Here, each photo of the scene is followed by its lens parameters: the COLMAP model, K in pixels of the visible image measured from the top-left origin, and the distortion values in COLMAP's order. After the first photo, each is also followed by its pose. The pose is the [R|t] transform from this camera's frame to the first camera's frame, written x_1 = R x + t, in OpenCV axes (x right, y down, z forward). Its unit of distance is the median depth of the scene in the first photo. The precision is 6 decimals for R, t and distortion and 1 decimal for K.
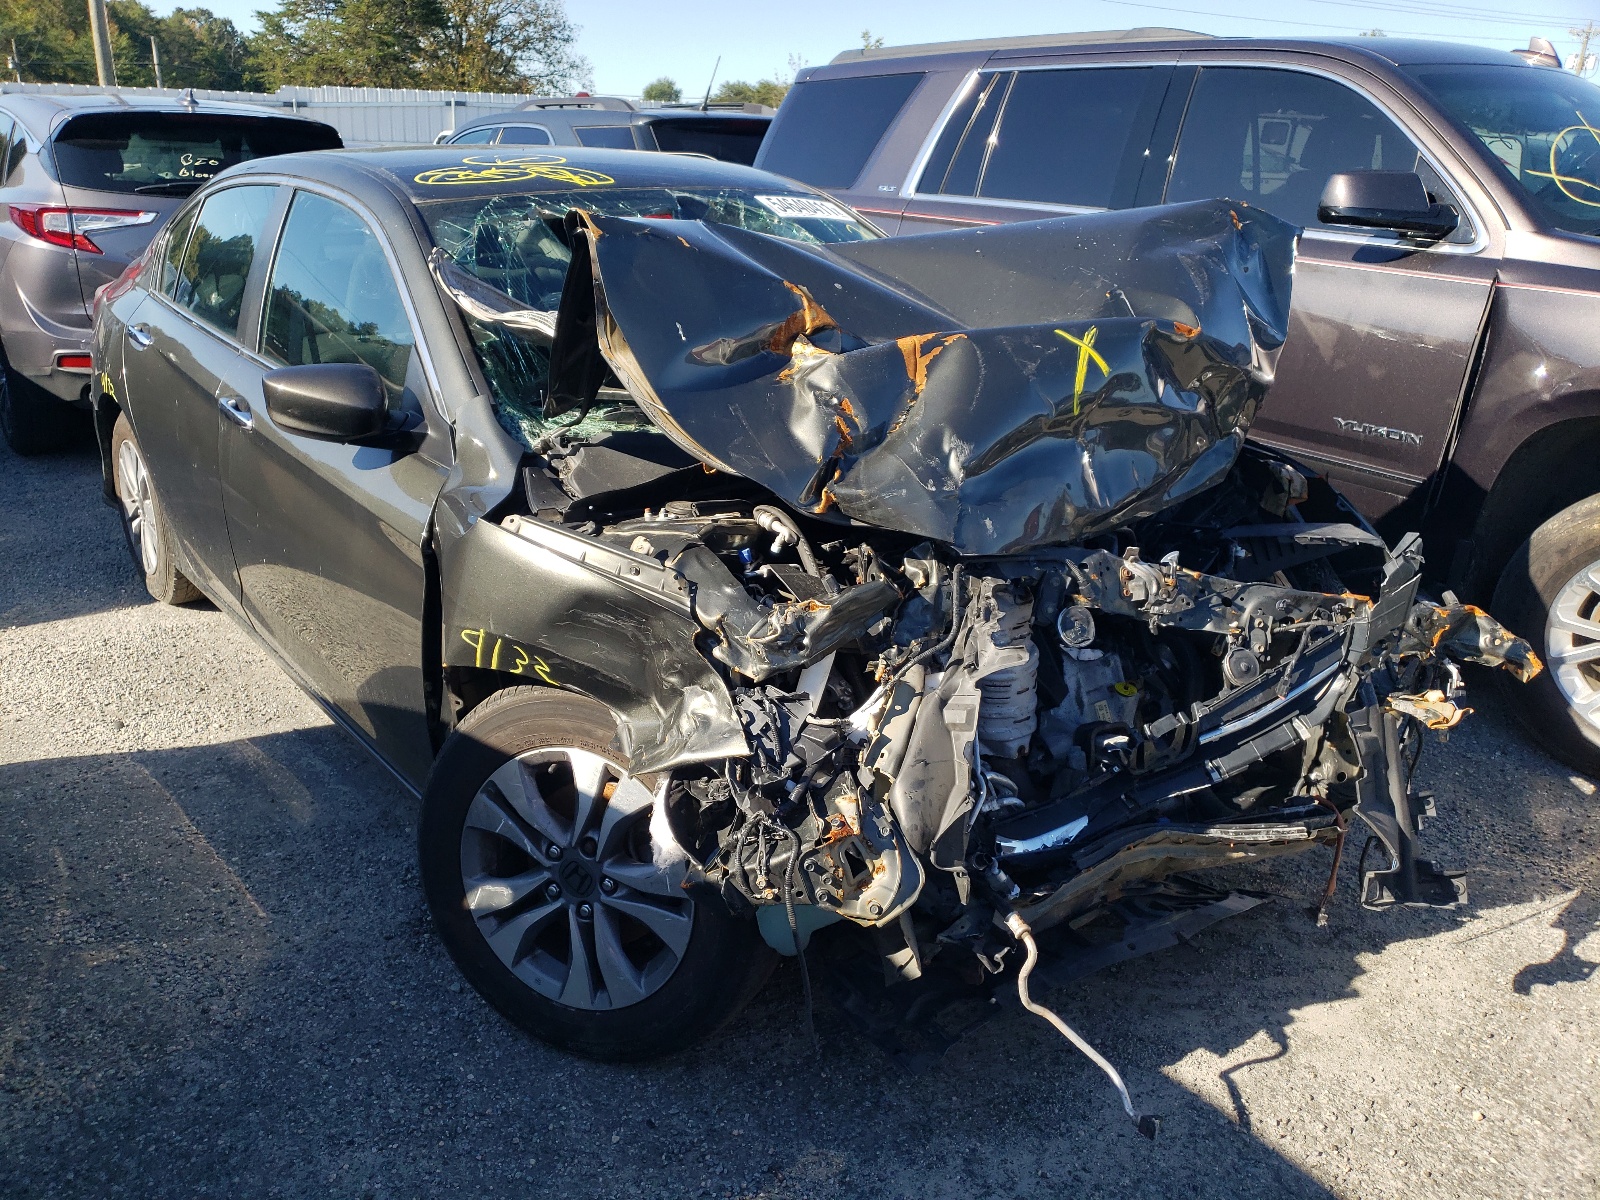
lens RADIAL K [[1371.4, 0, 800.0], [0, 1371.4, 600.0], [0, 0, 1]] dist [0.096905, -0.191112]
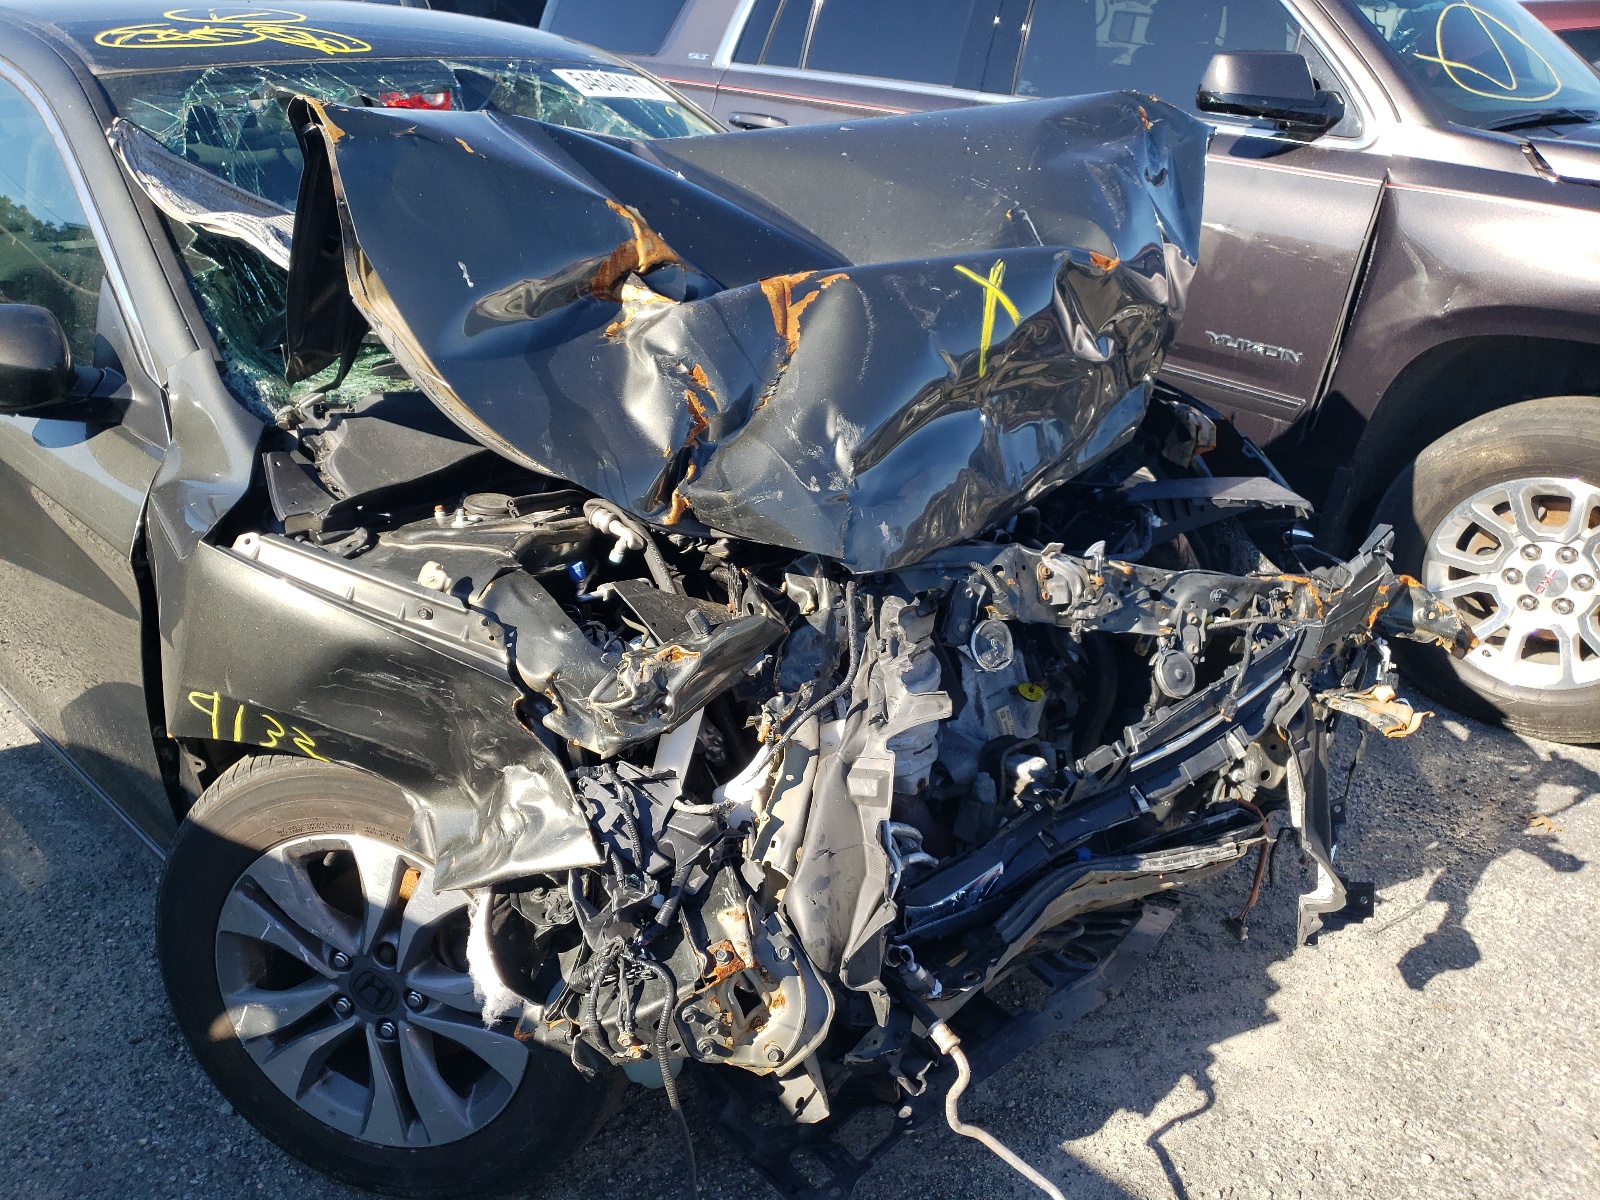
lens RADIAL K [[1265.2, 0, 800.0], [0, 1265.2, 600.0], [0, 0, 1]] dist [0.149652, -0.242713]
pose [[0.987400, -0.044153, 0.151957, -0.025320], [0.025758, 0.992323, 0.120959, -0.099241], [-0.156131, -0.115521, 0.980958, 0.275233]]
